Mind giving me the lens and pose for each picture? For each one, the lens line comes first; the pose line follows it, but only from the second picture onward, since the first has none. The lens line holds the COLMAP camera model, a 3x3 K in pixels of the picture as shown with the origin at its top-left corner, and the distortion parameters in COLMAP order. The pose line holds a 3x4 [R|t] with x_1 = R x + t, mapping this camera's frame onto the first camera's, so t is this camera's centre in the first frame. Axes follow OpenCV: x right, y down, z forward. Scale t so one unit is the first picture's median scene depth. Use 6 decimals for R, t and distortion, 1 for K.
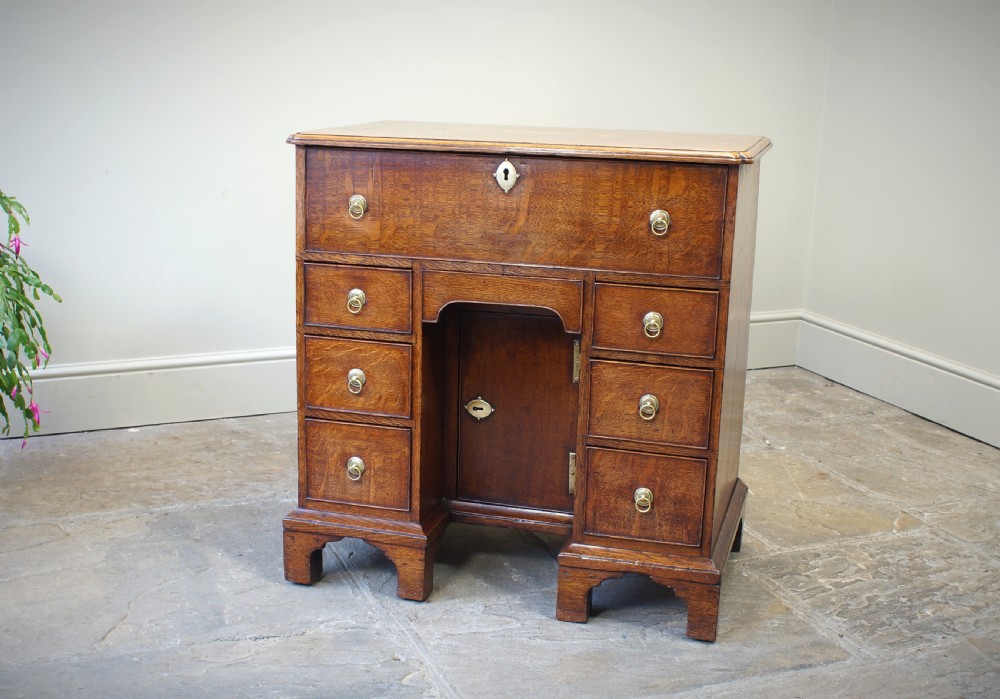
lens RADIAL K [[1304.6, 0, 489.2], [0, 1304.6, 369.1], [0, 0, 1]] dist [-0.107070, 0.000000]
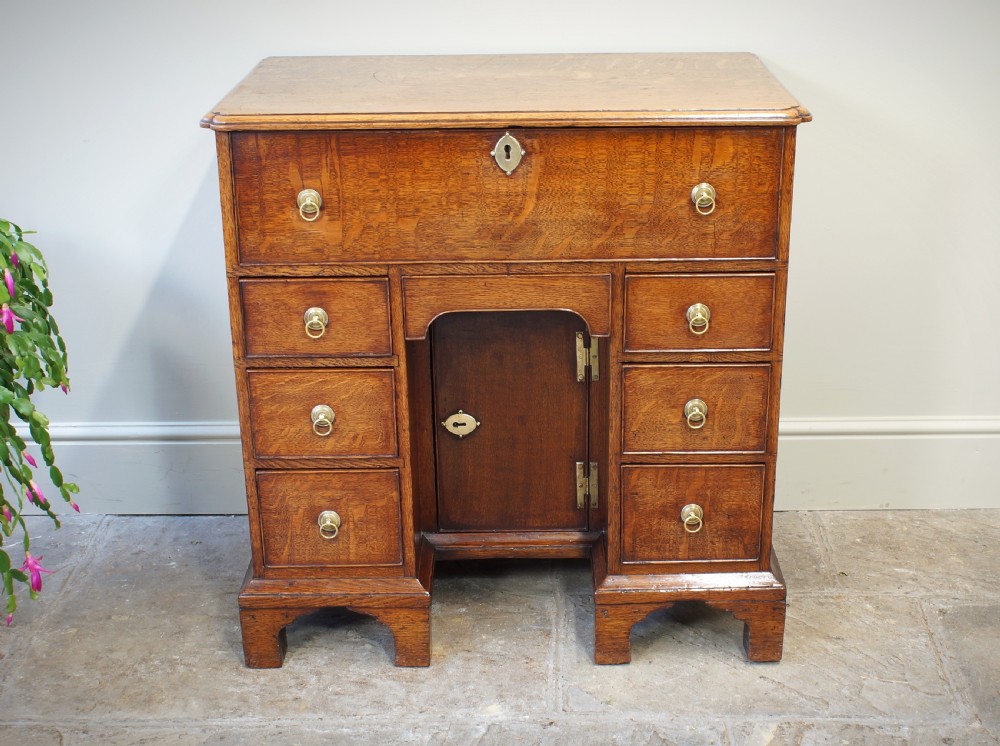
lens RADIAL K [[1461.4, 0, 559.3], [0, 1461.4, 382.9], [0, 0, 1]] dist [-0.074111, 0.000000]
pose [[0.954583, -0.133809, 0.266209, -0.198936], [0.095736, 0.983851, 0.151233, -0.133781], [-0.282146, -0.118879, 0.951978, 0.122240]]
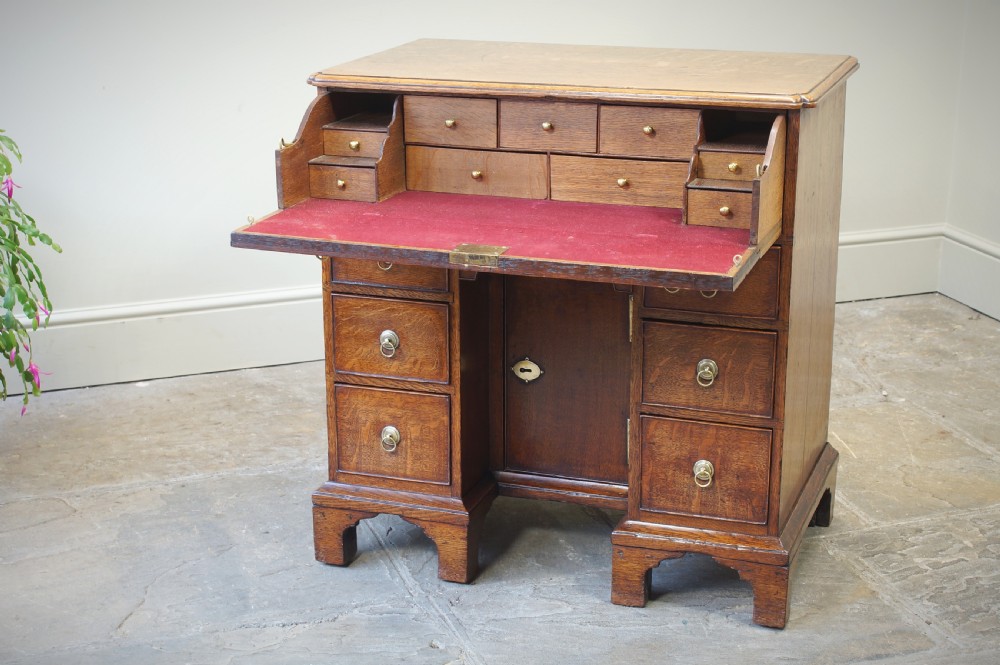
lens RADIAL K [[1767.2, 0, 486.5], [0, 1767.2, 355.4], [0, 0, 1]] dist [-0.058191, 0.000000]
pose [[0.997704, -0.009406, -0.067063, 0.048856], [0.013122, 0.998390, 0.055181, -0.050093], [0.066436, -0.055934, 0.996222, -0.227546]]
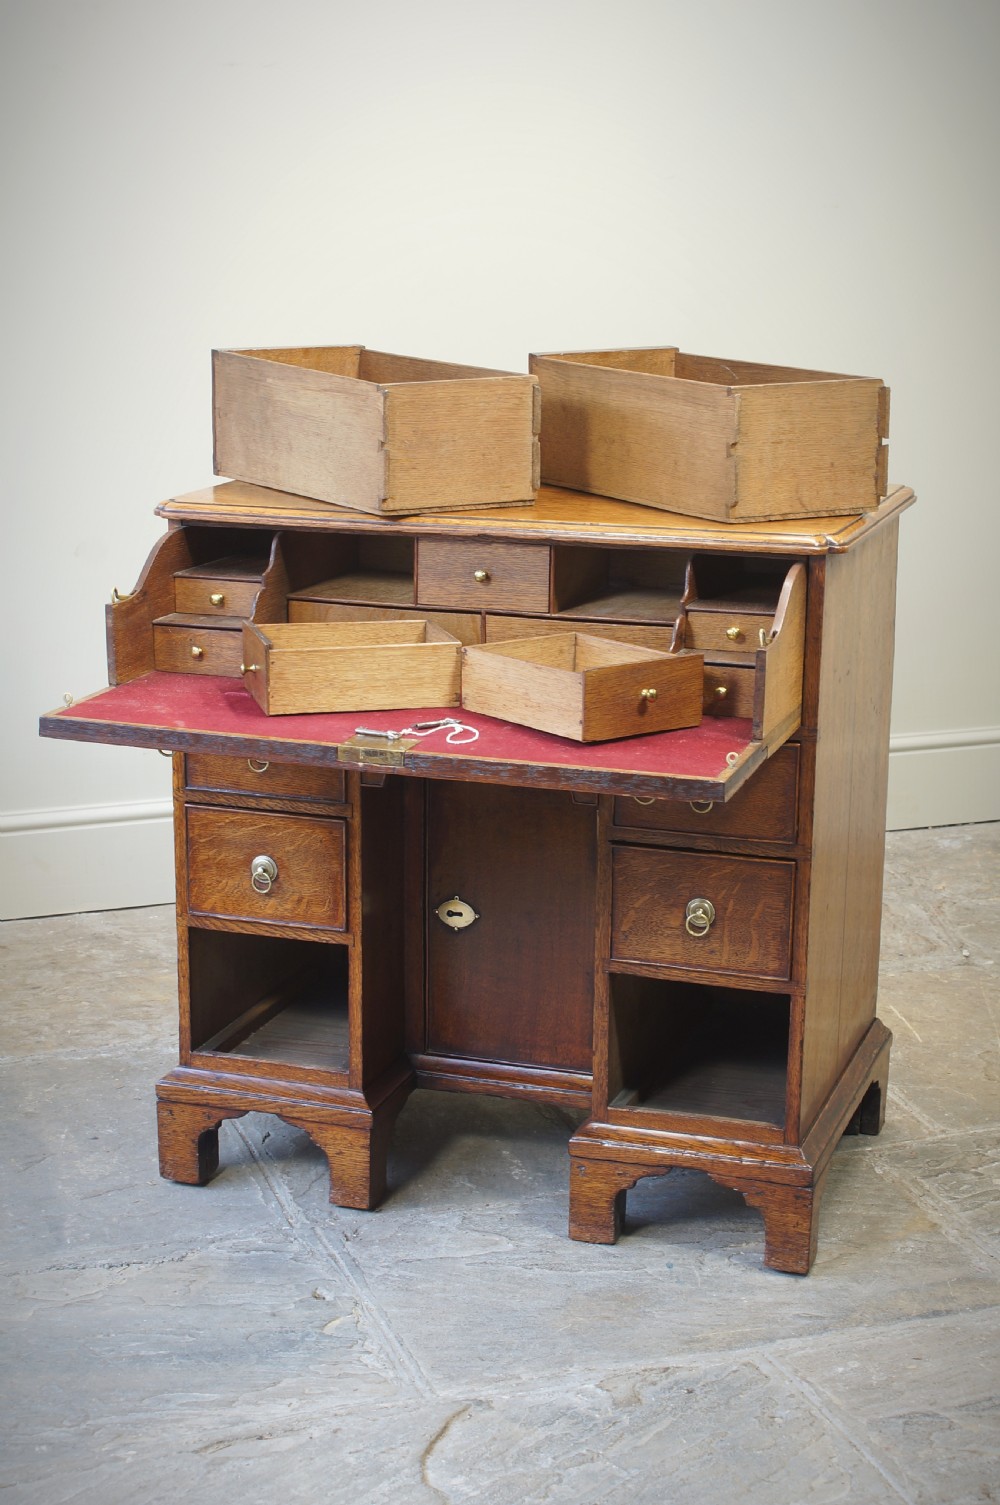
lens RADIAL K [[2474.8, 0, 510.3], [0, 2474.8, 768.3], [0, 0, 1]] dist [-0.077167, 0.000000]
pose [[0.998920, -0.004345, -0.046266, 0.080436], [0.004253, 0.999989, -0.002082, -0.041403], [0.046275, 0.001883, 0.998927, -0.240778]]
